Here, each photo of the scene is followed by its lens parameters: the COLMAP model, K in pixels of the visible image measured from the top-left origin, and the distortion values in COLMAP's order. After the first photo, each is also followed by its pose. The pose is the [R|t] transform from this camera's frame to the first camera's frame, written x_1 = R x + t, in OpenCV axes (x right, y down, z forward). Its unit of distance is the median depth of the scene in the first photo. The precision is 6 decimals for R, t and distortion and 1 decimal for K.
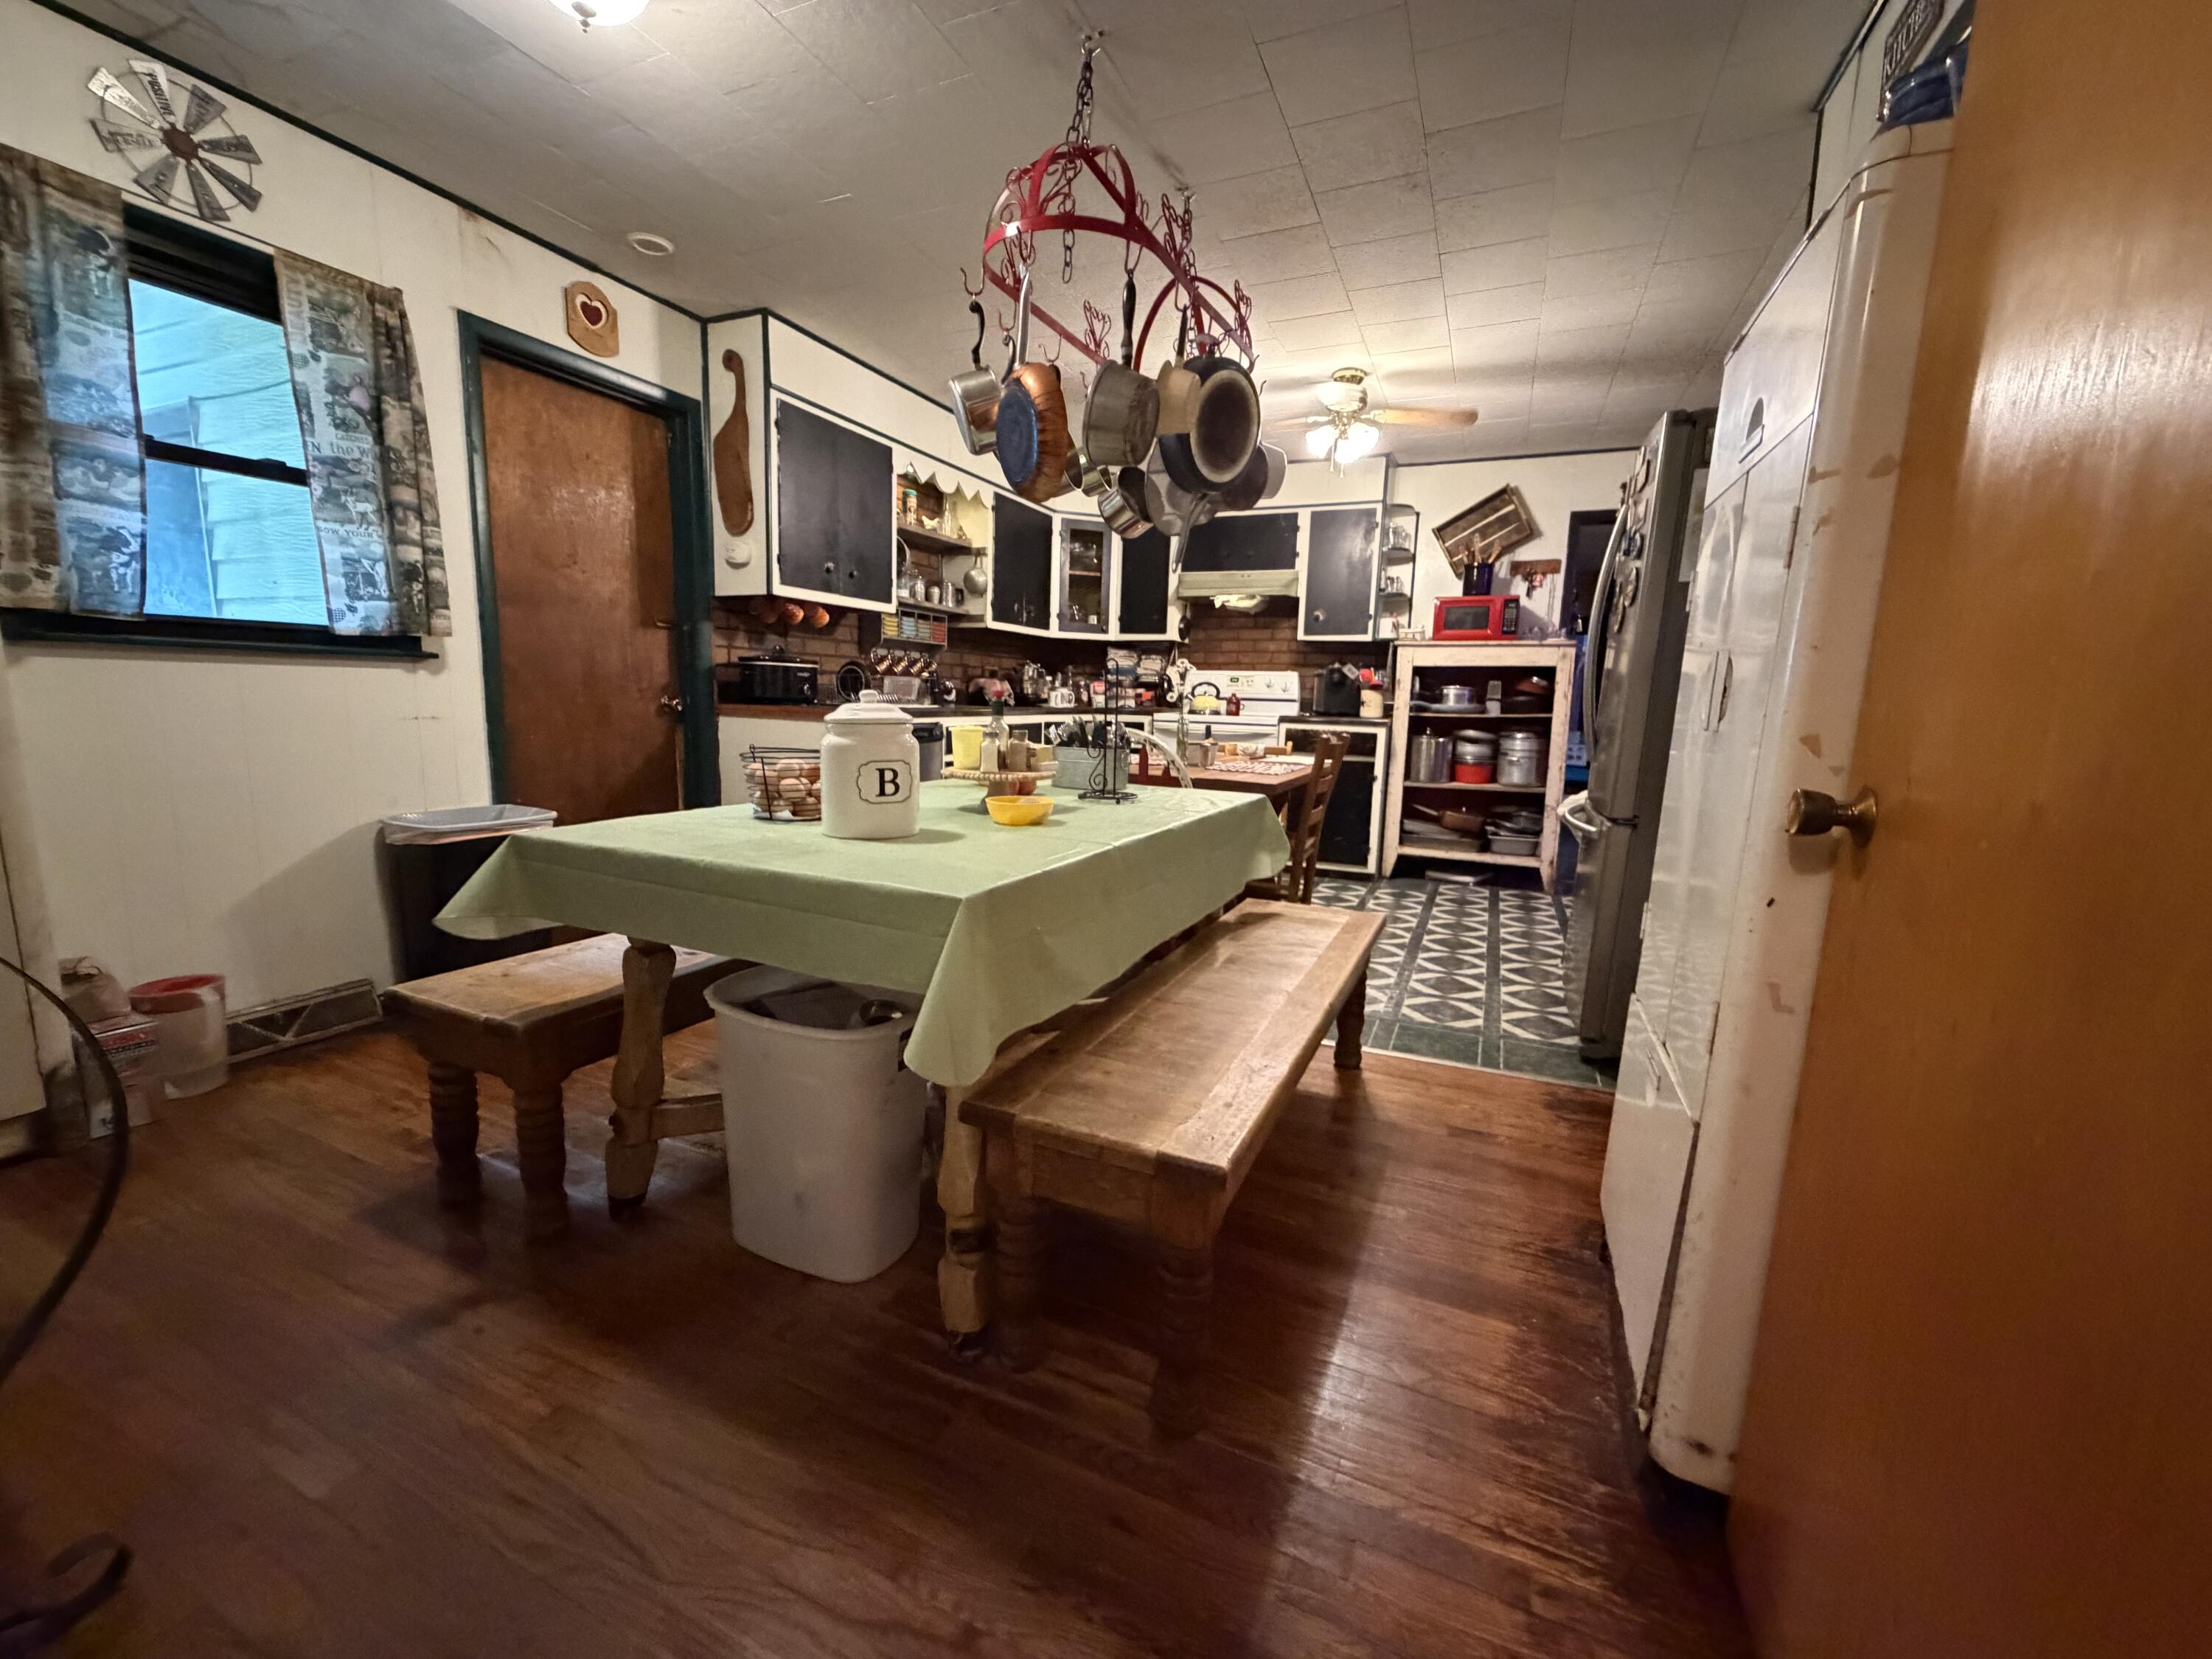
lens RADIAL K [[885.0, 0, 1109.2], [0, 885.0, 833.5], [0, 0, 1]] dist [-0.001514, -0.000089]
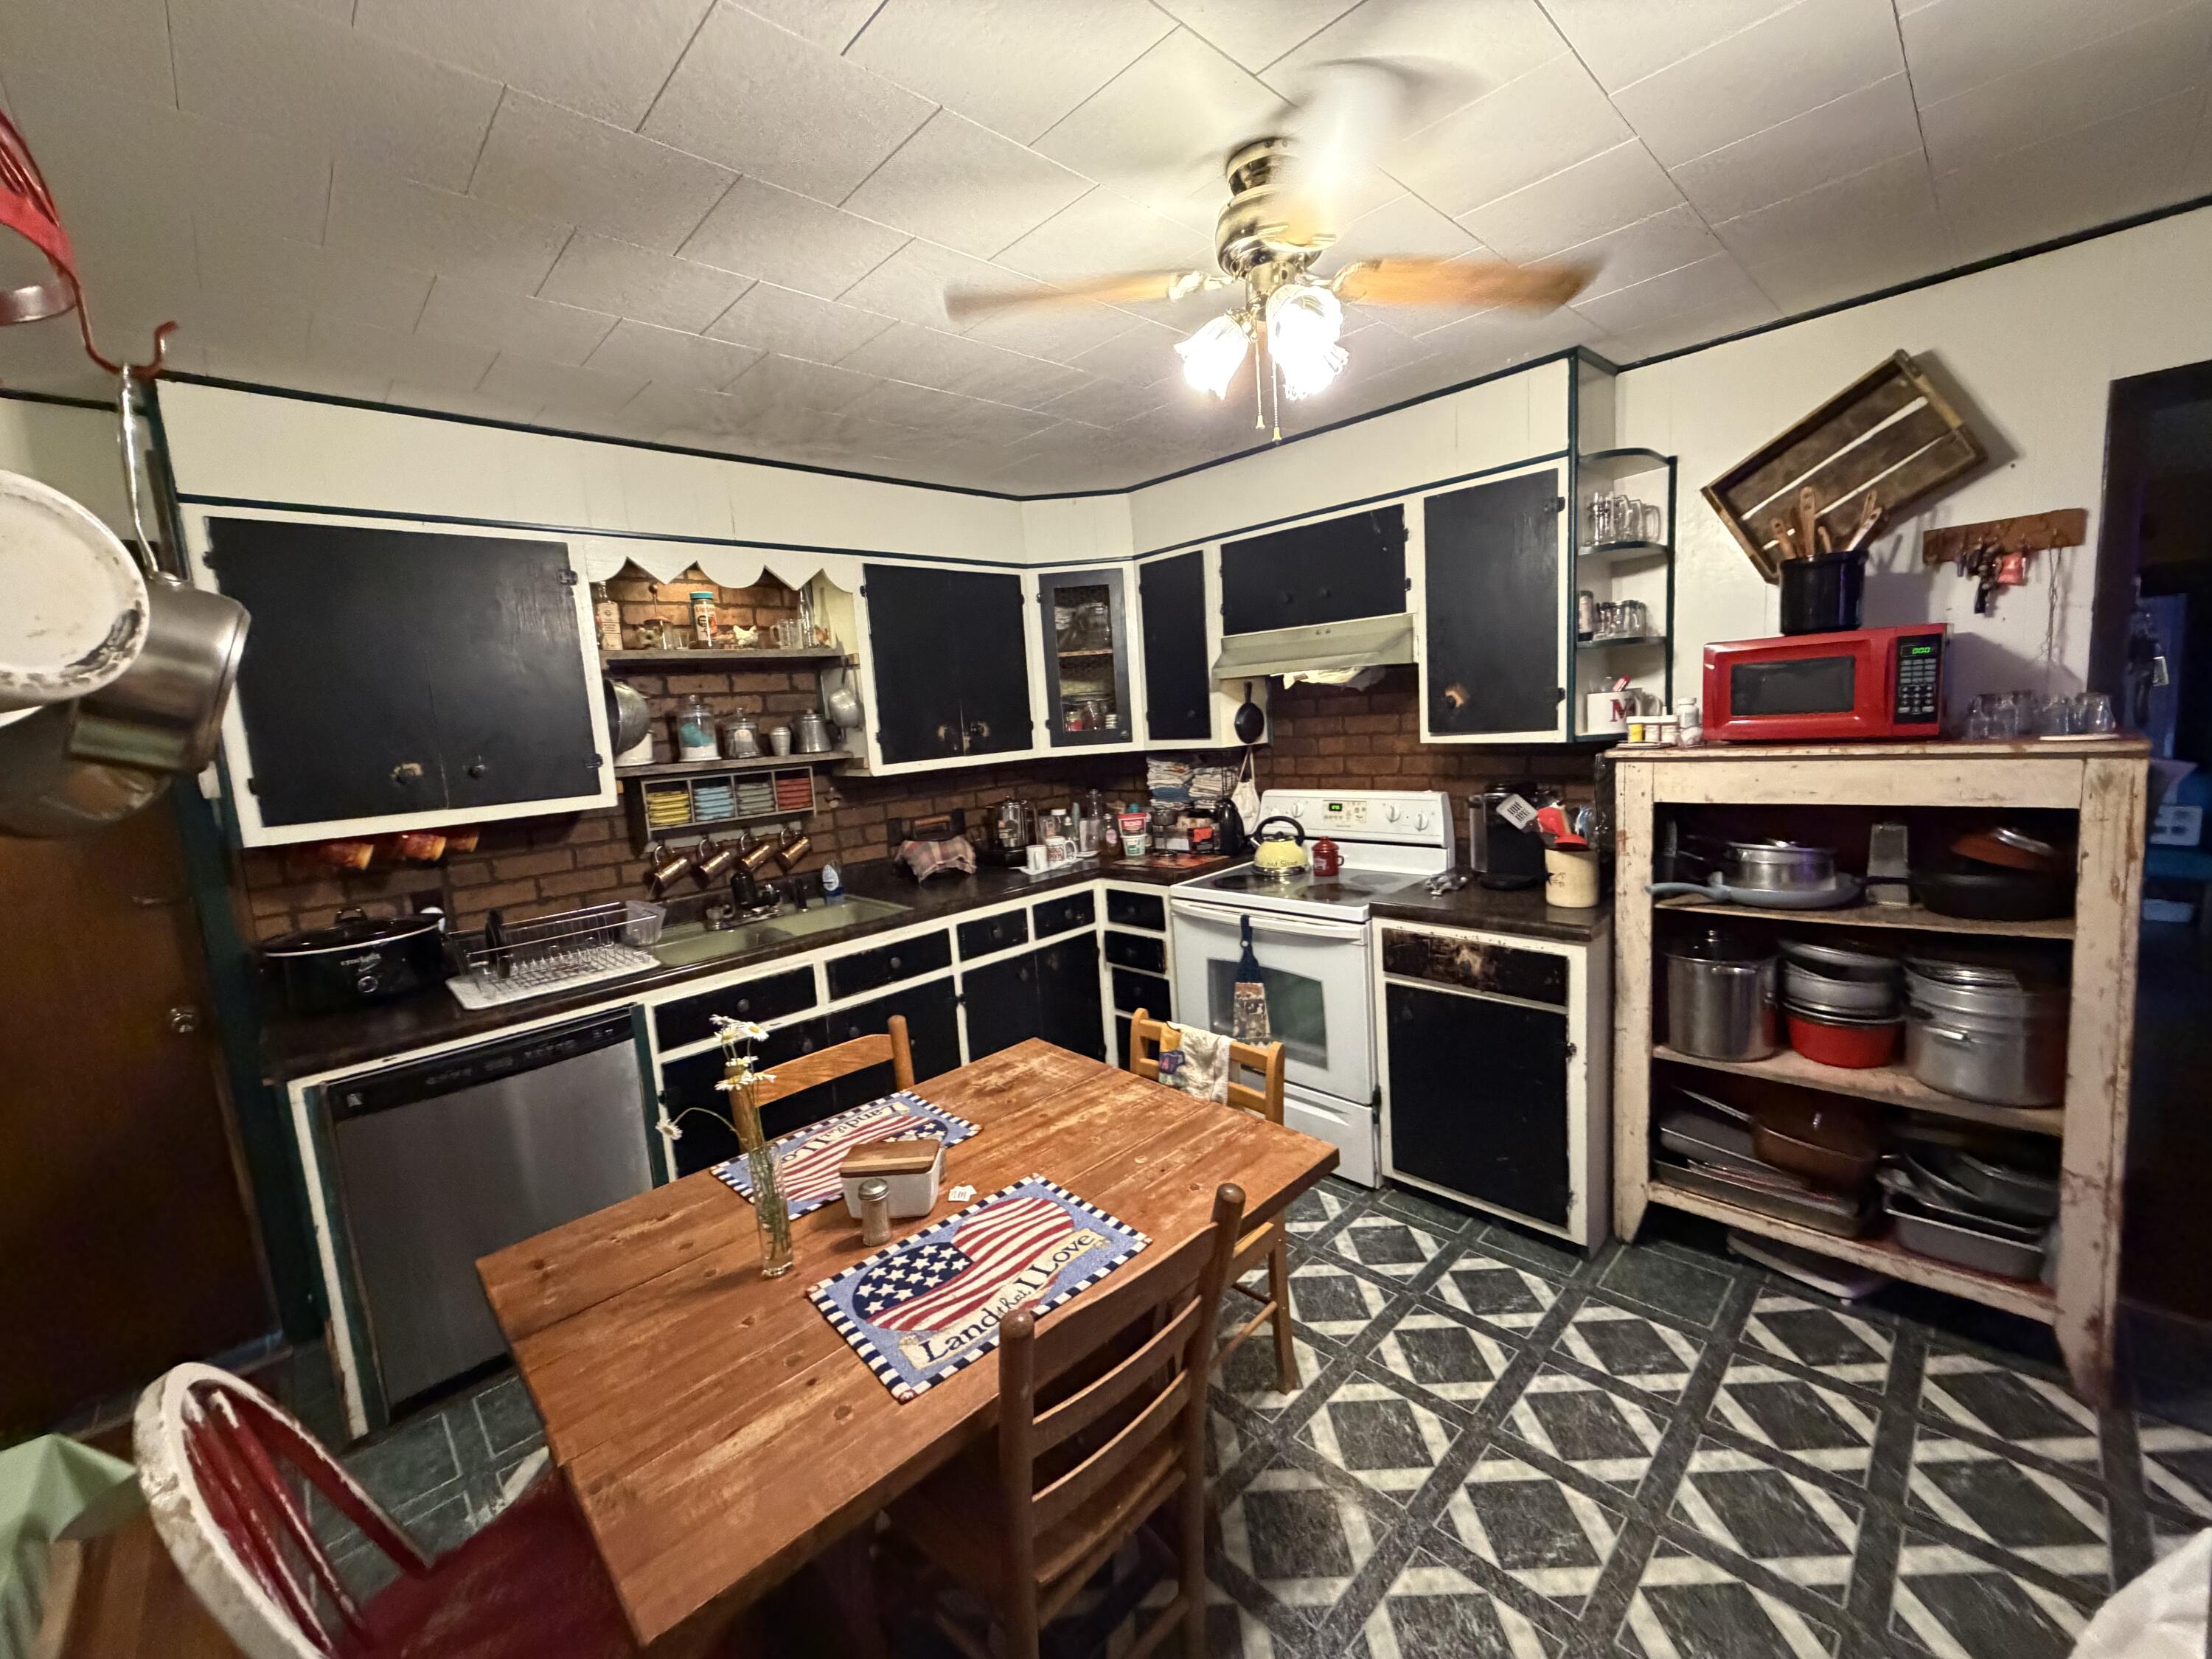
lens RADIAL K [[885.0, 0, 1102.1], [0, 885.0, 830.6], [0, 0, 1]] dist [-0.001514, -0.000089]
pose [[0.922239, -0.039786, -0.384569, 0.250306], [0.035086, 0.999199, -0.019235, -0.172151], [0.385026, 0.004246, 0.922896, 0.465849]]
